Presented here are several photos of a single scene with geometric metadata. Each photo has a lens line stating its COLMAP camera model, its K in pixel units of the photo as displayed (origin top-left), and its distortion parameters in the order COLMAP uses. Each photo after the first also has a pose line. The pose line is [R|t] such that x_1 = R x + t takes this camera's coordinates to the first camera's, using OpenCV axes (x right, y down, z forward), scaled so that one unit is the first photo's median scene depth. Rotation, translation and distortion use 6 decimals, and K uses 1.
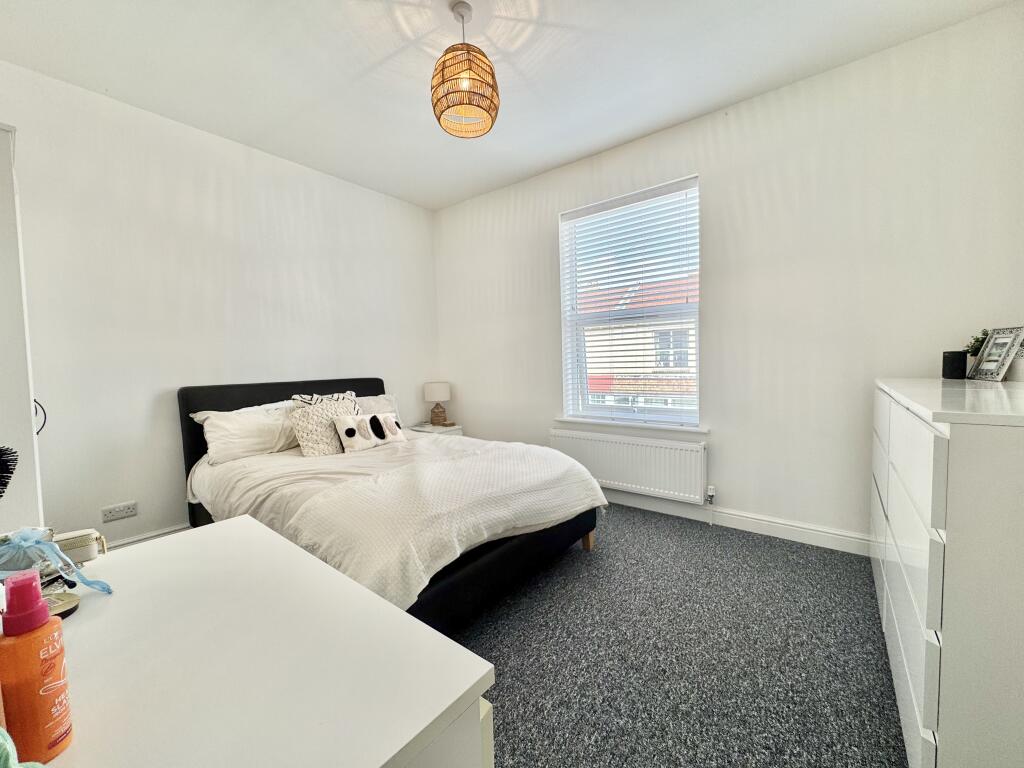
lens RADIAL K [[407.5, 0, 511.8], [0, 407.5, 383.3], [0, 0, 1]] dist [-0.002604, -0.000322]
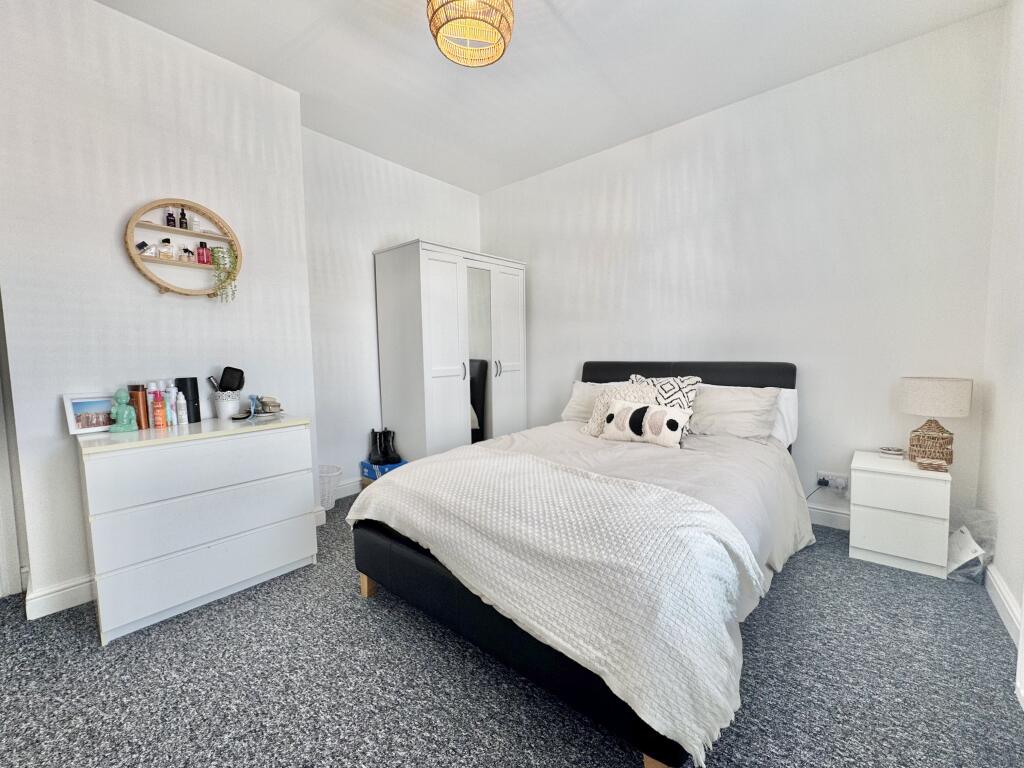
lens RADIAL K [[407.5, 0, 511.7], [0, 407.5, 383.6], [0, 0, 1]] dist [-0.002604, -0.000322]
pose [[-0.033854, 0.092431, -0.995143, 0.682070], [-0.036973, 0.994917, 0.093668, -0.048493], [0.998743, 0.039965, -0.030265, 1.025563]]
